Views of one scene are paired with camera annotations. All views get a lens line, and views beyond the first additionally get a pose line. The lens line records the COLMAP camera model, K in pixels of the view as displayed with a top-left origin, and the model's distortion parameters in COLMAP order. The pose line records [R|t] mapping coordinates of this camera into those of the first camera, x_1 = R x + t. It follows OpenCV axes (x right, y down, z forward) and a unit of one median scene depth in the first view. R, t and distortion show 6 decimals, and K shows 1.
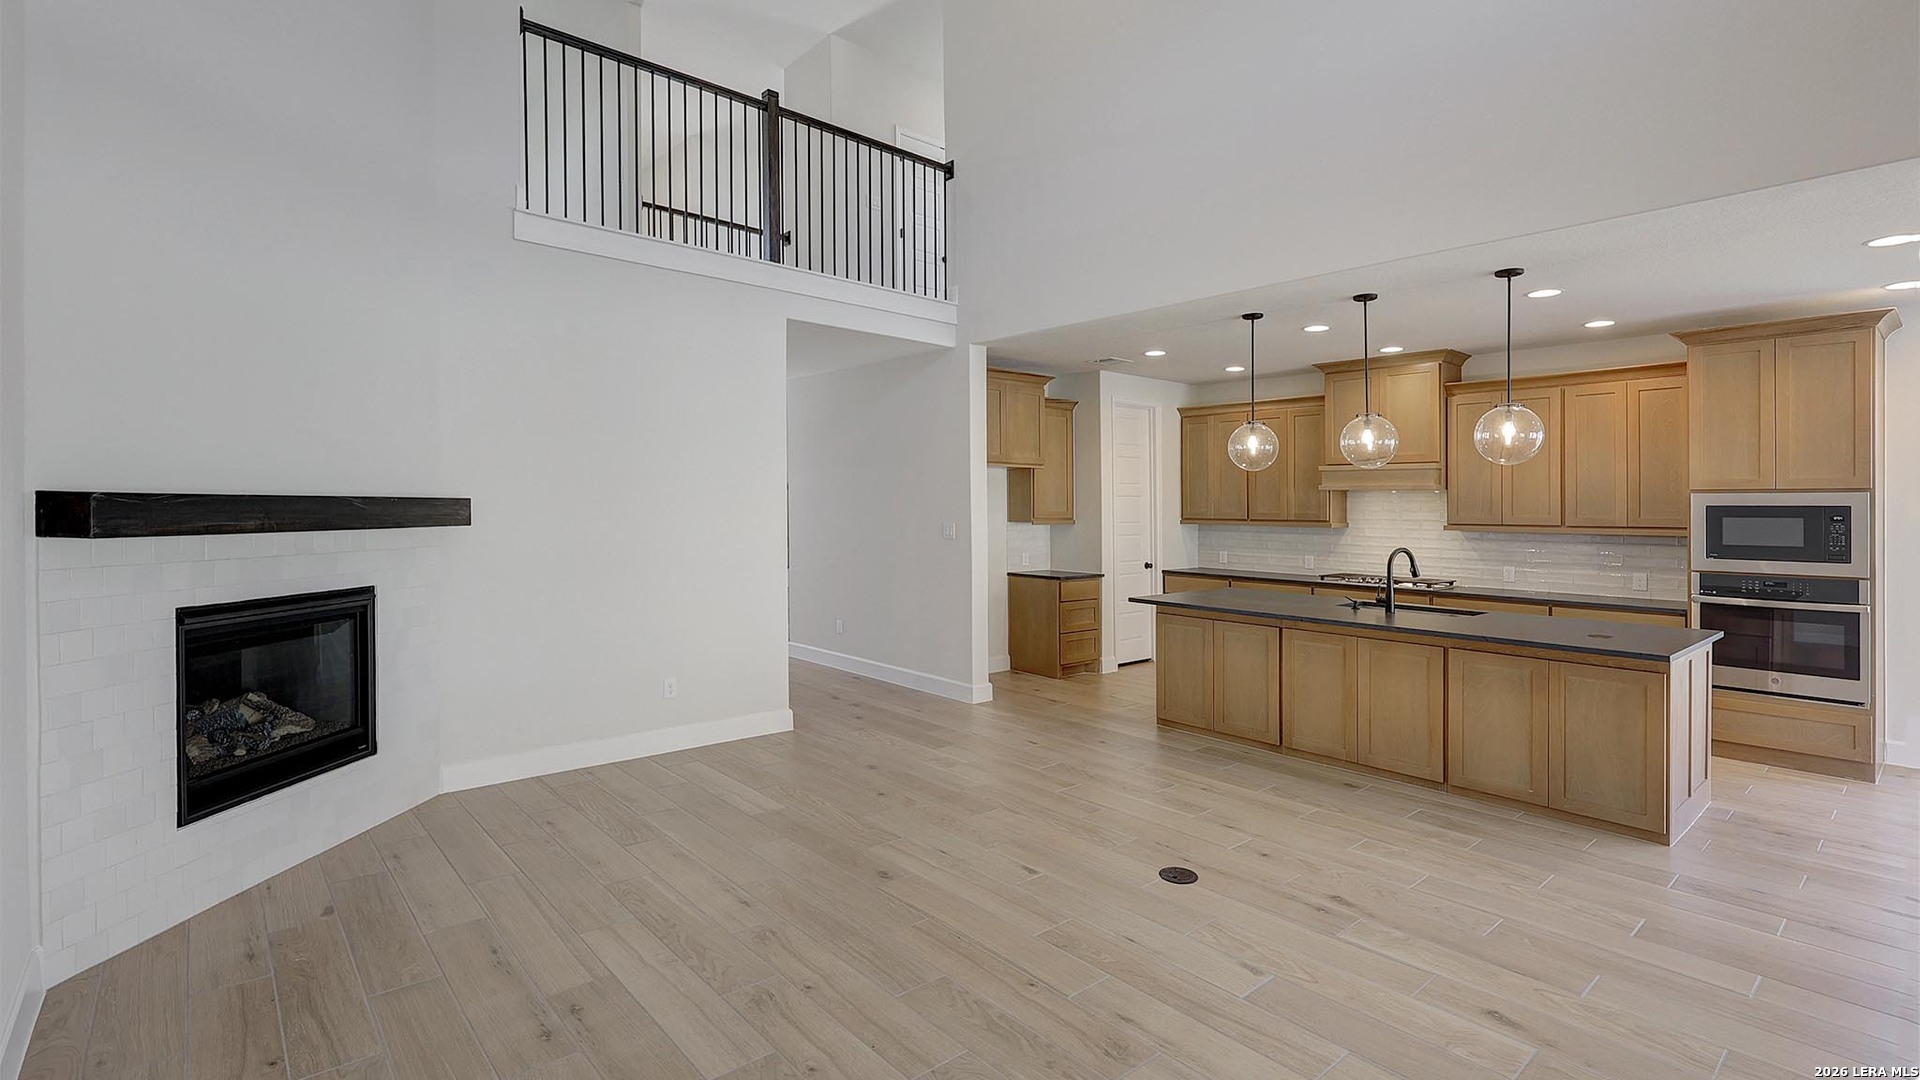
lens RADIAL K [[883.8, 0, 960.9], [0, 883.8, 496.4], [0, 0, 1]] dist [0.013480, -0.000050]
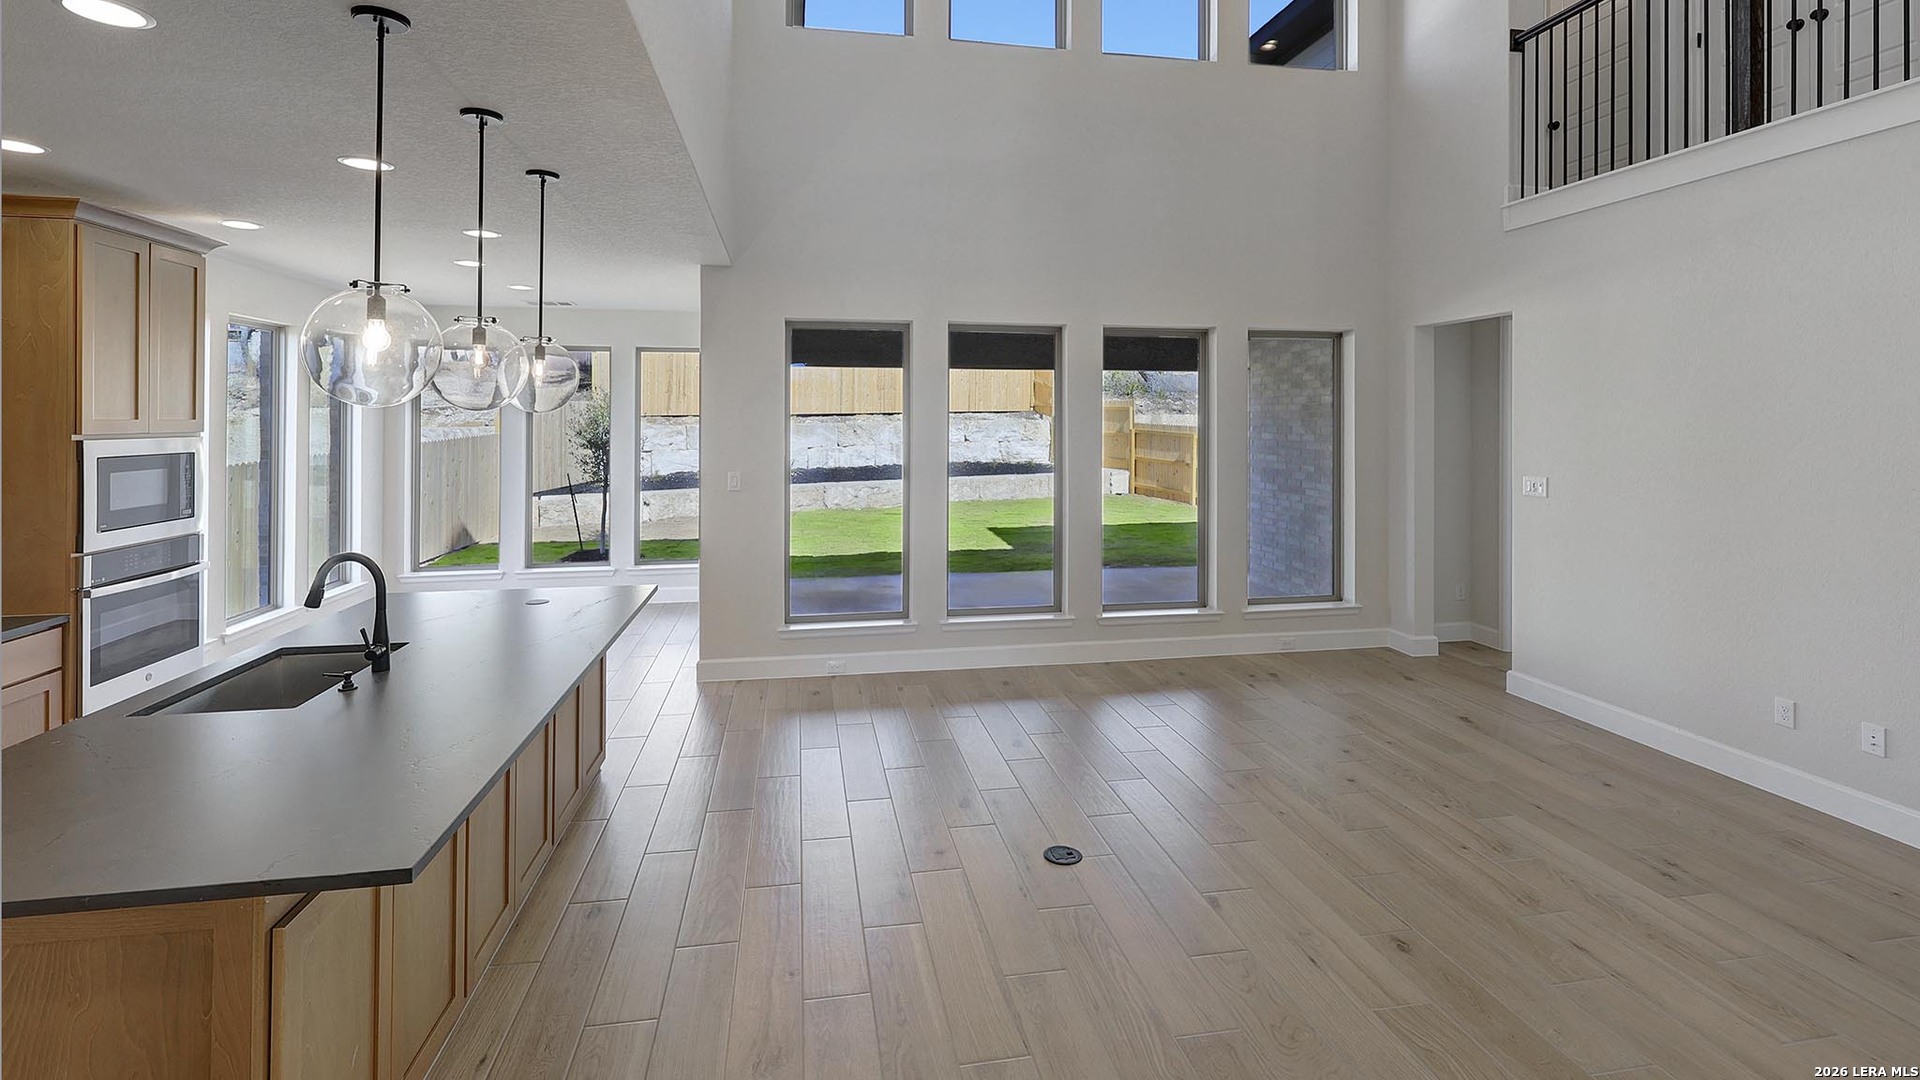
lens RADIAL K [[883.8, 0, 960.9], [0, 883.8, 496.4], [0, 0, 1]] dist [0.013480, -0.000050]
pose [[-0.858927, -0.059186, 0.508666, -0.083874], [-0.015833, 0.995893, 0.089143, -0.031669], [-0.511853, 0.068513, -0.856337, 1.207772]]
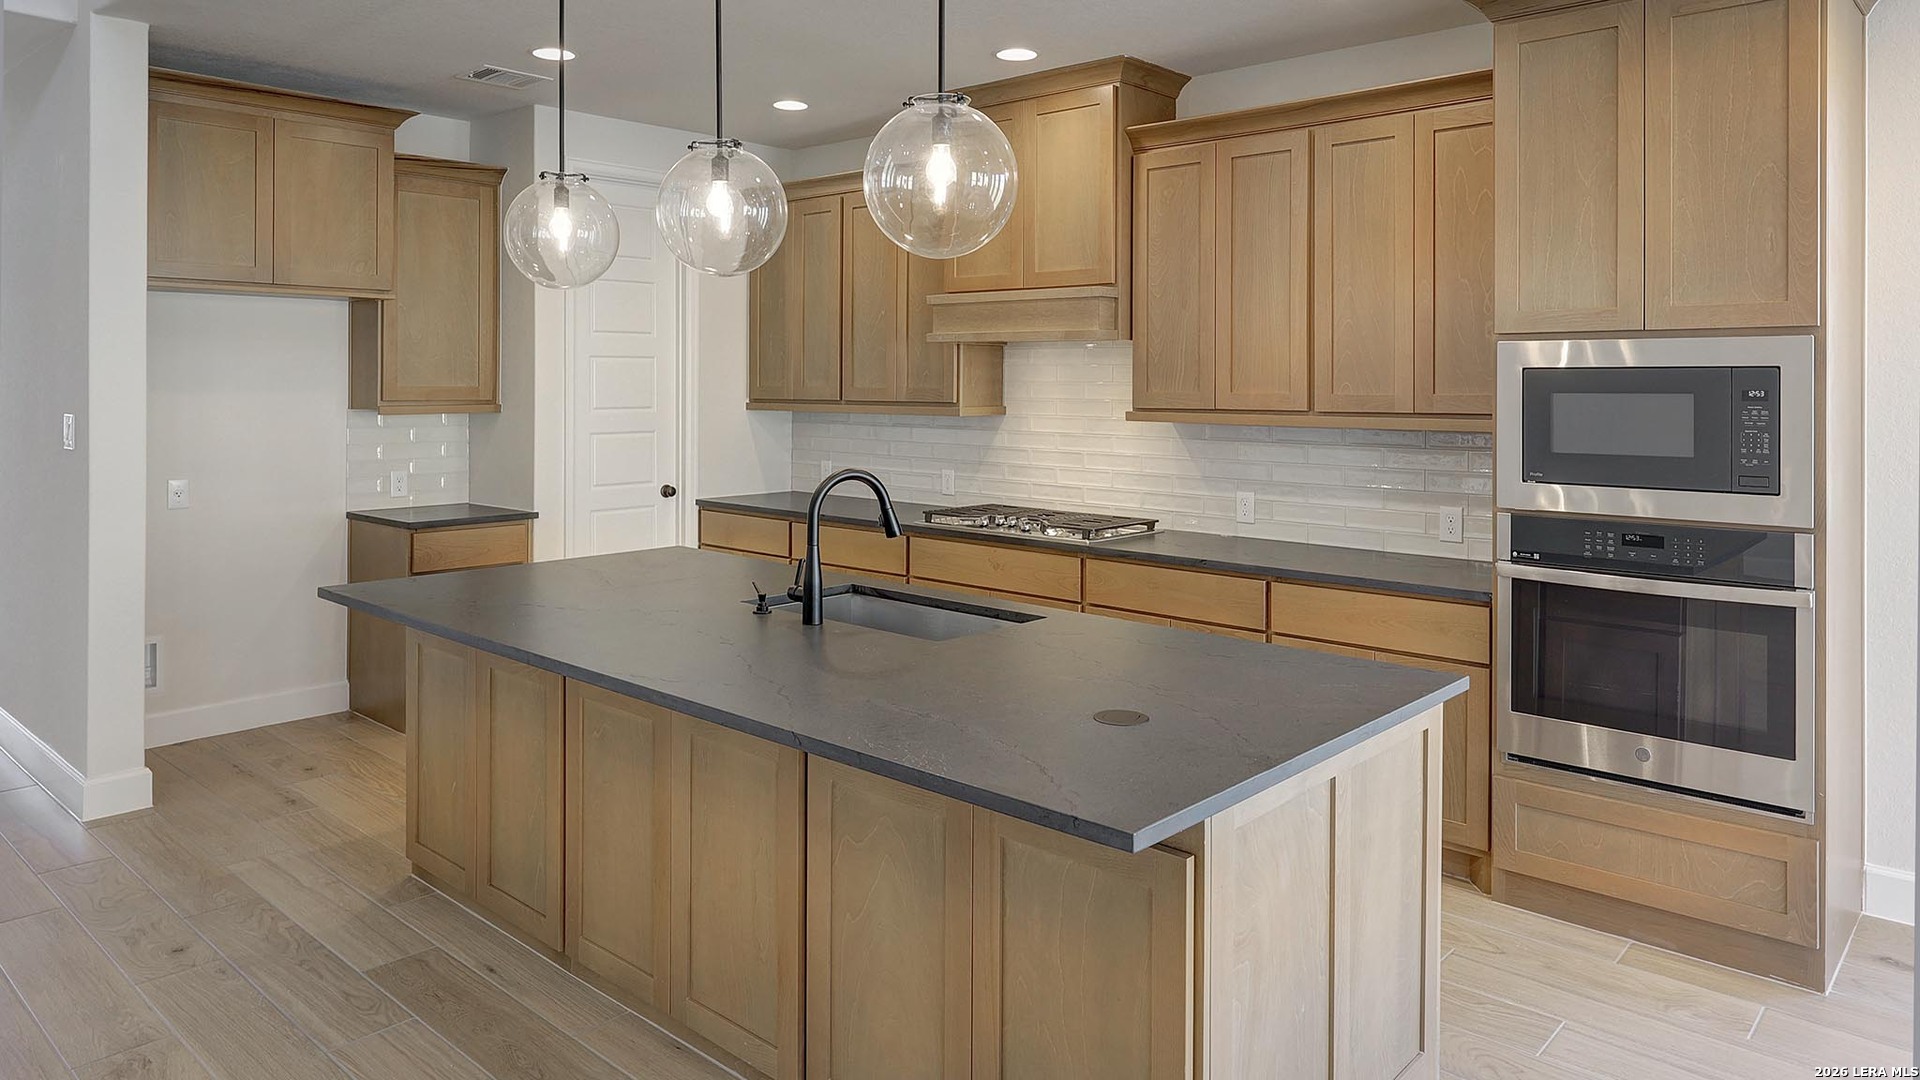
lens RADIAL K [[1291.0, 0, 961.8], [0, 1291.0, 371.1], [0, 0, 1]] dist [0.028551, -0.000863]
pose [[0.991470, -0.003451, 0.130287, 0.451517], [0.002885, 0.999986, 0.004530, 0.008180], [-0.130301, -0.004116, 0.991466, 0.365525]]
